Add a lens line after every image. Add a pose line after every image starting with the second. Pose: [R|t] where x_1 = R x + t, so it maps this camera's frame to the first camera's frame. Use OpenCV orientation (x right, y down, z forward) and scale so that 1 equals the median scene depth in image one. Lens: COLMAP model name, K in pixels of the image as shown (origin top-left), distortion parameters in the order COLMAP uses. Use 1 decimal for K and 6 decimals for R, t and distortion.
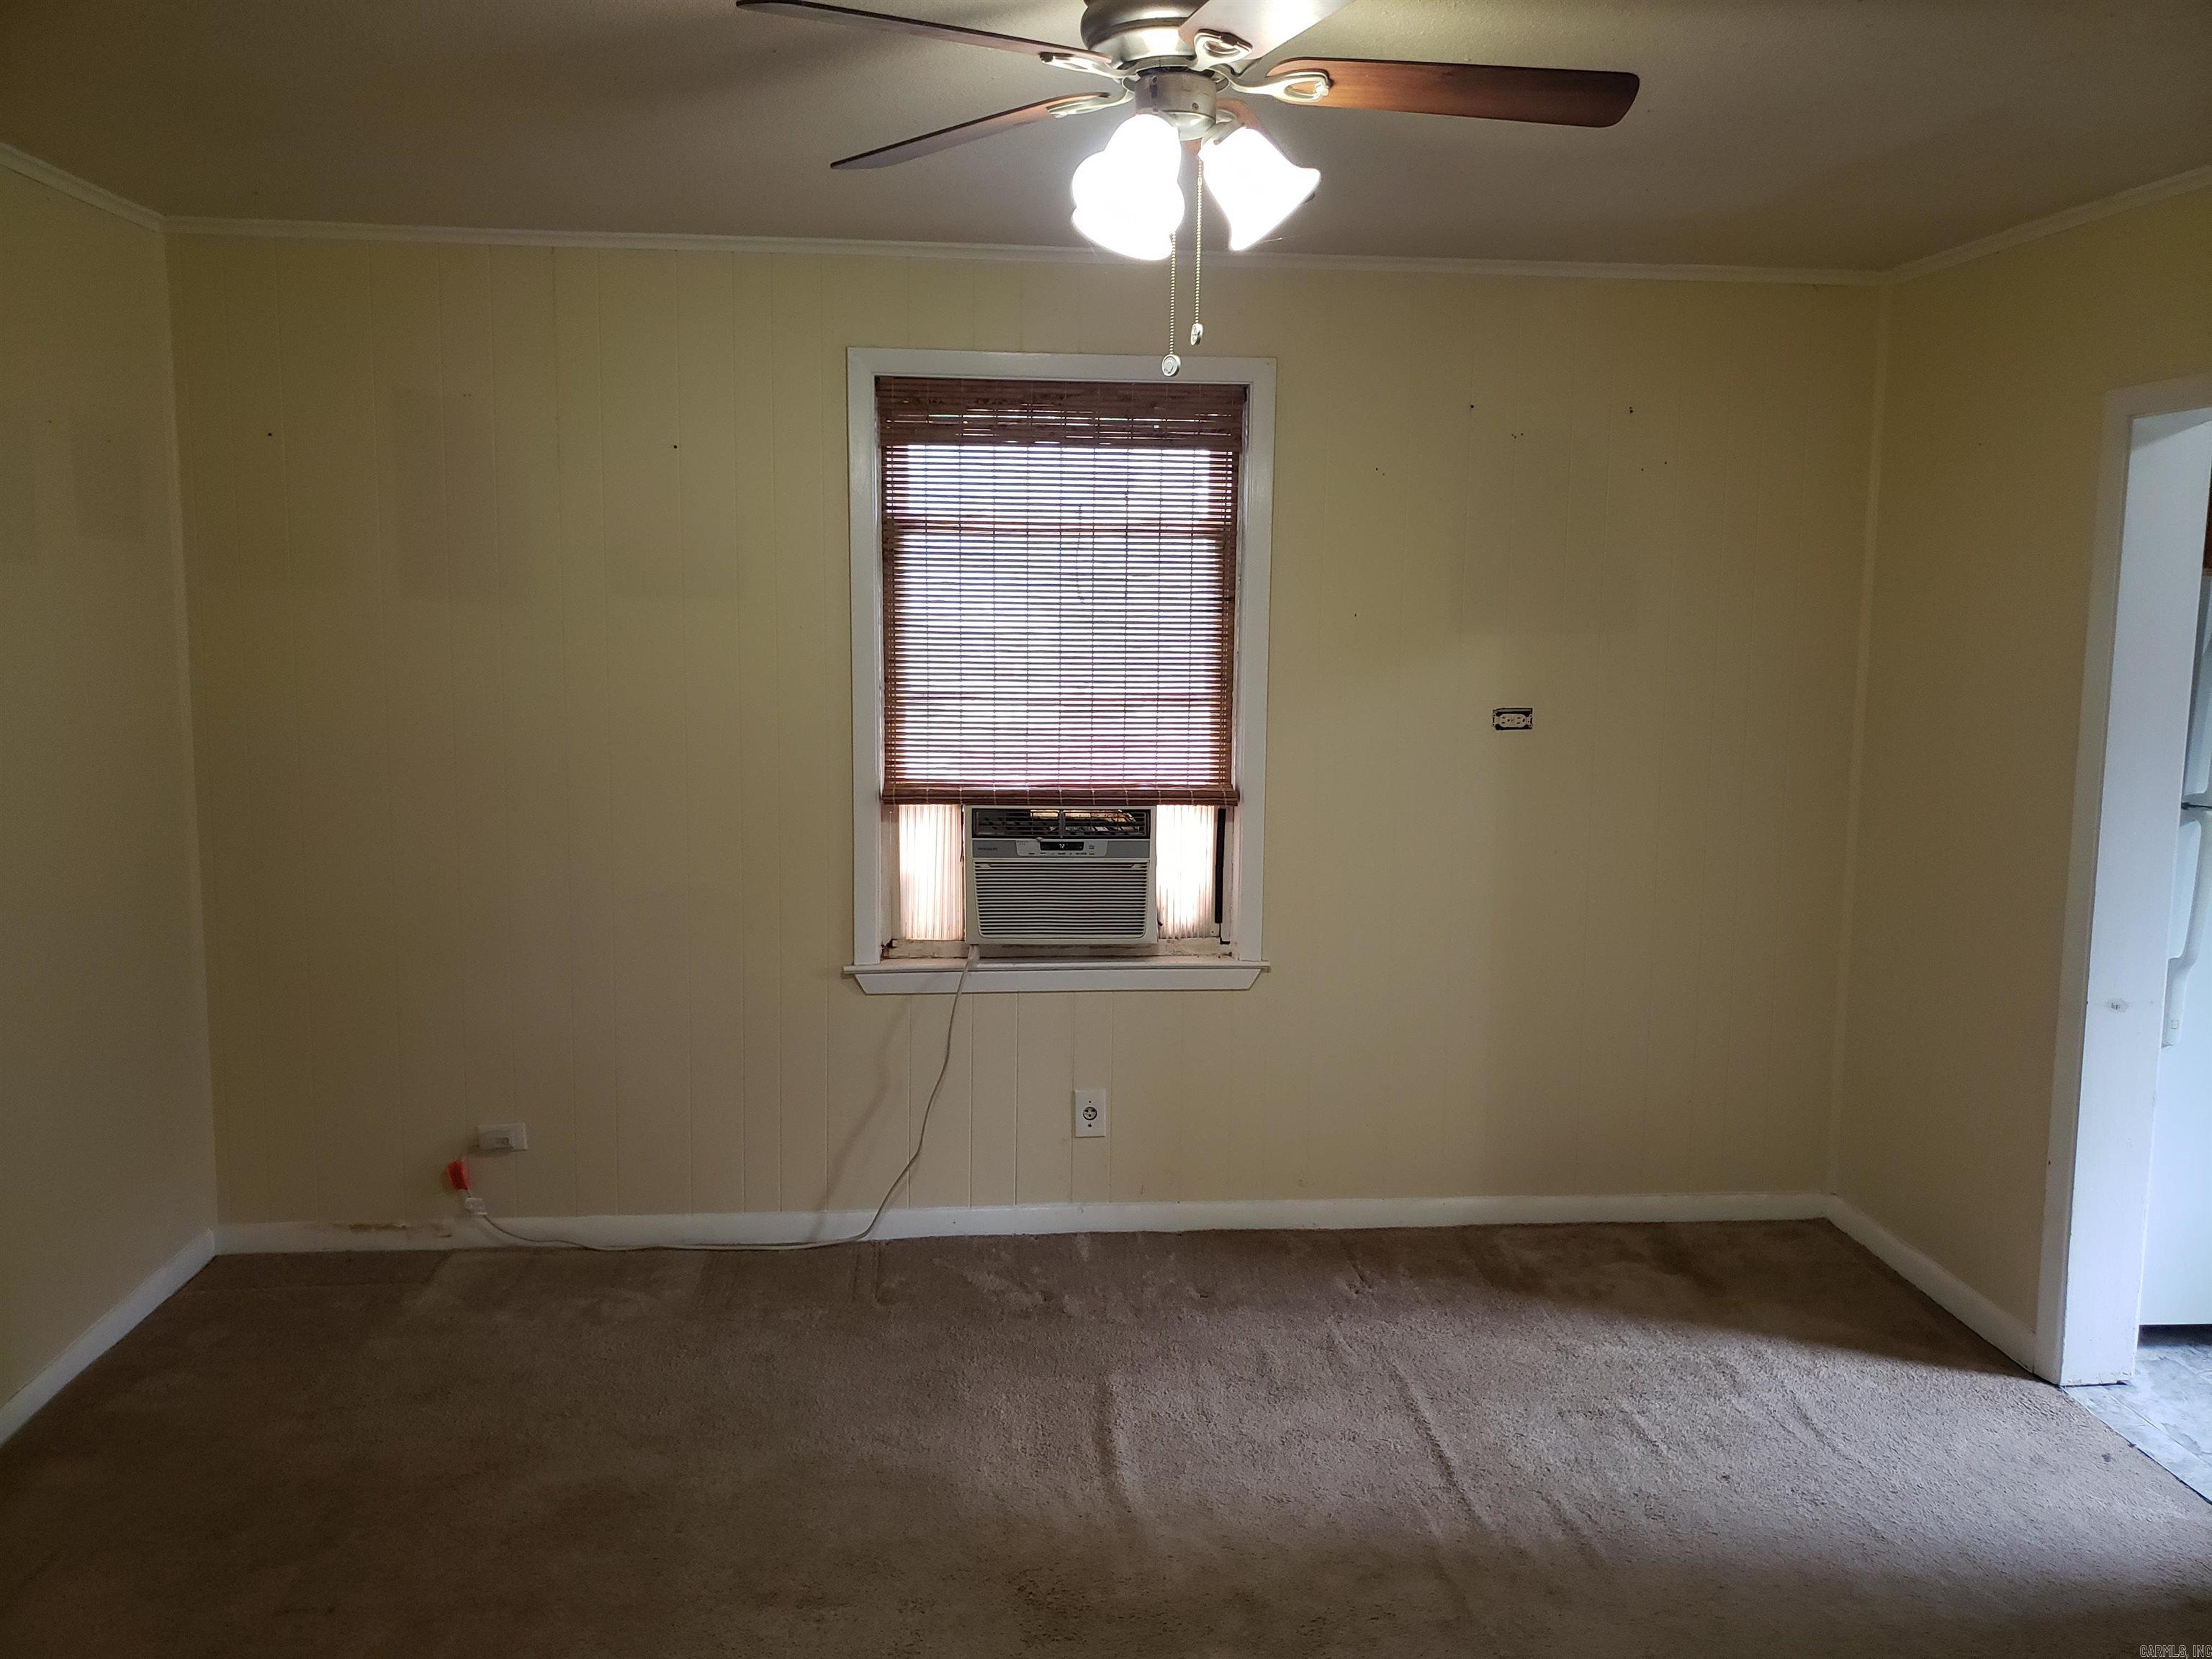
lens RADIAL K [[1656.7, 0, 1143.2], [0, 1656.7, 829.4], [0, 0, 1]] dist [0.106090, -0.002622]
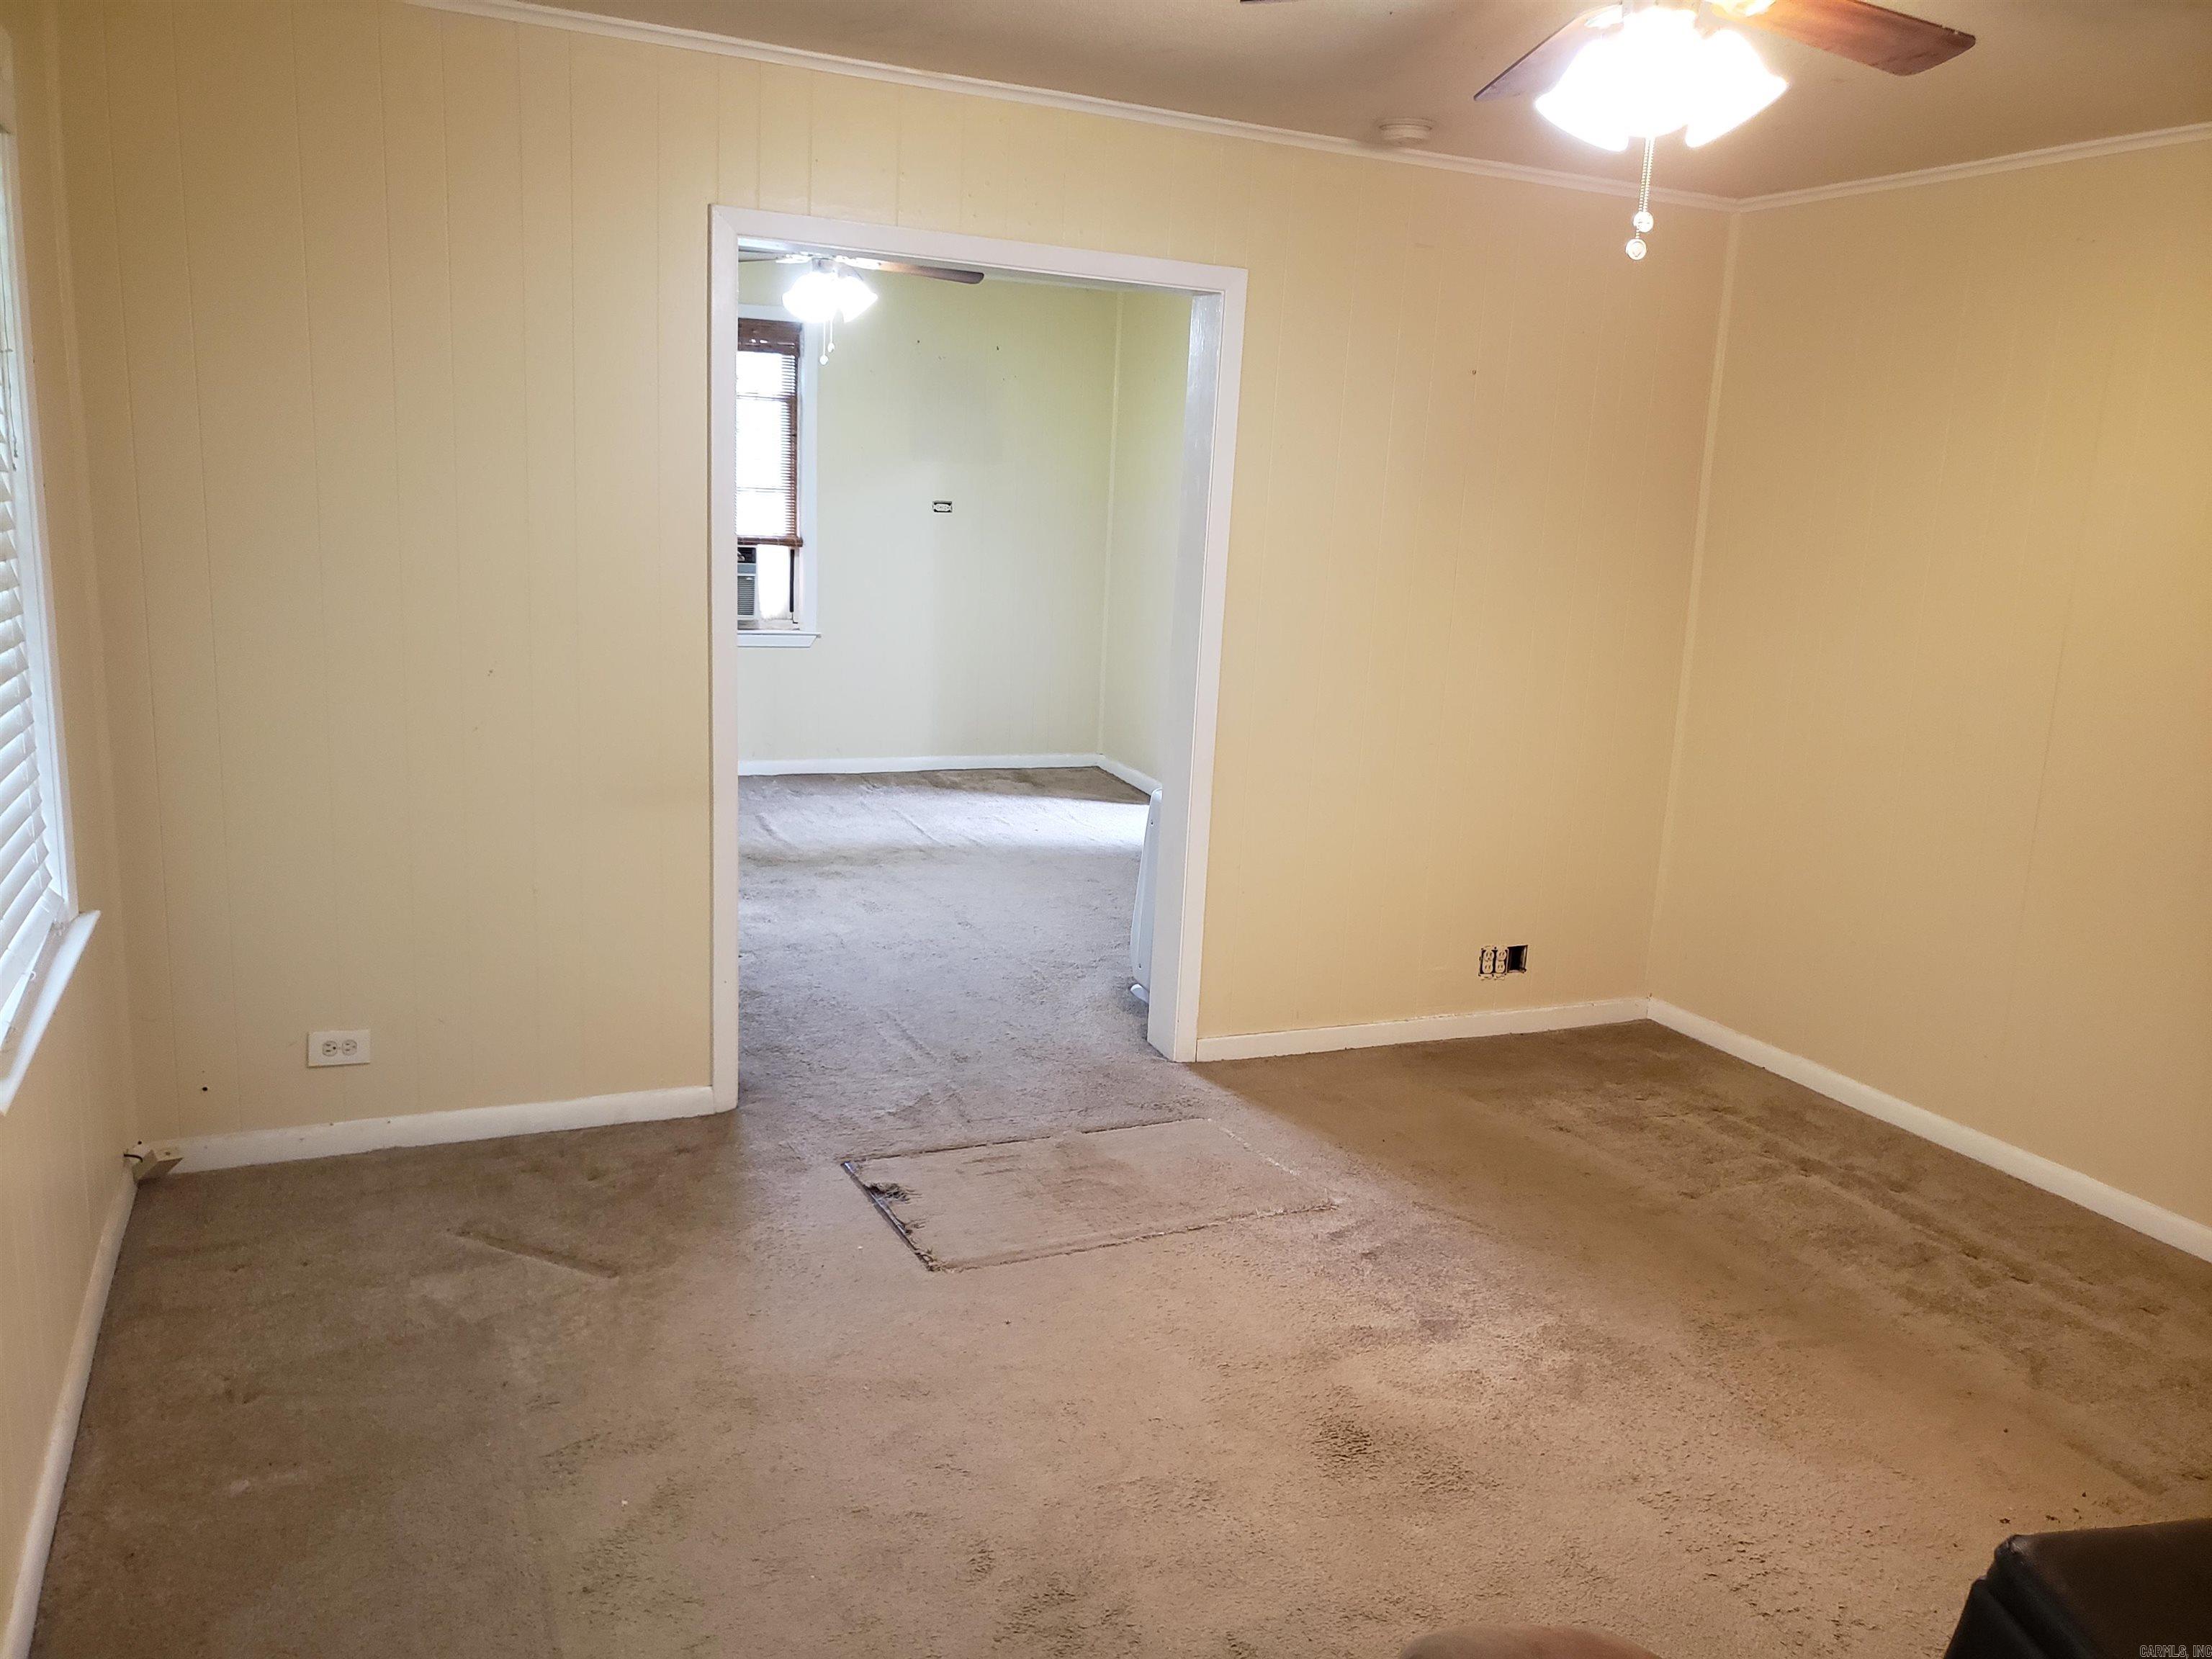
lens RADIAL K [[1650.0, 0, 1151.0], [0, 1650.0, 807.1], [0, 0, 1]] dist [0.044739, -0.067828]
pose [[0.937247, -0.033432, 0.347059, -0.232235], [0.004396, 0.996446, 0.084118, 0.123210], [-0.348637, -0.077313, 0.934063, -0.914609]]
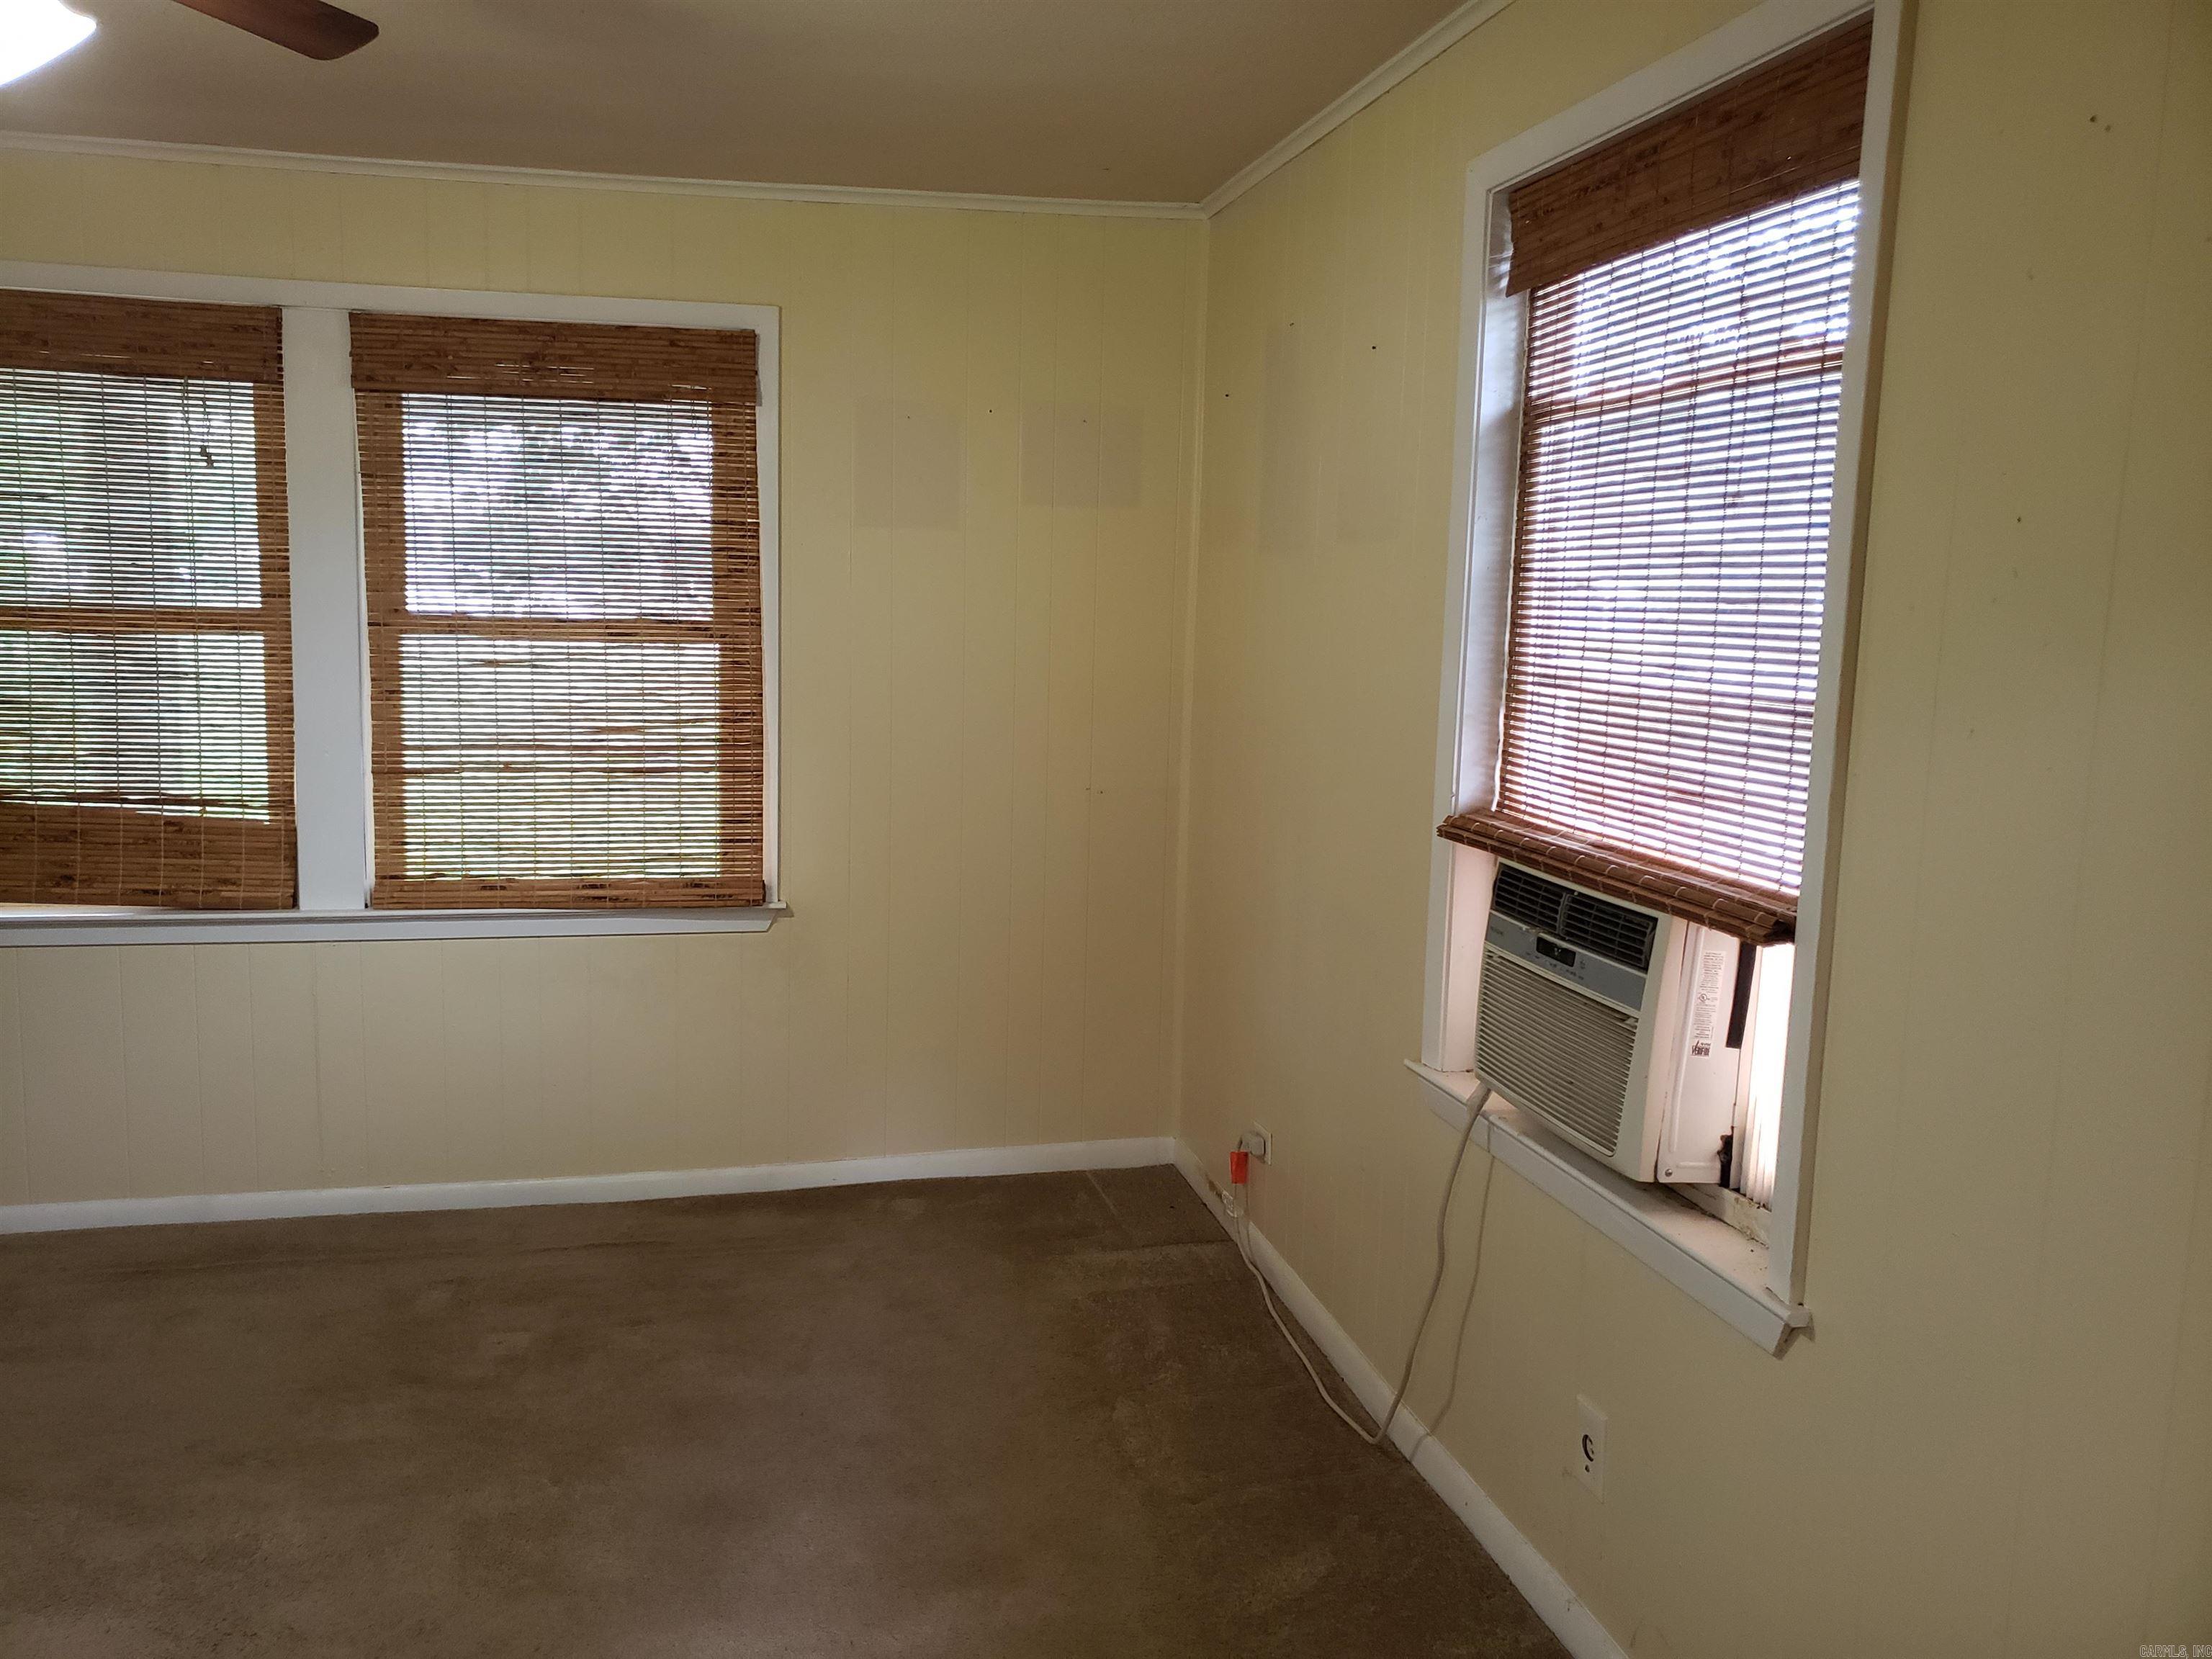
lens RADIAL K [[1683.7, 0, 1106.0], [0, 1683.7, 829.5], [0, 0, 1]] dist [0.005272, -0.011100]
pose [[0.147378, 0.136638, -0.979597, 0.493293], [-0.155528, 0.981292, 0.113475, -0.073466], [0.976776, 0.135631, 0.165872, 0.760593]]
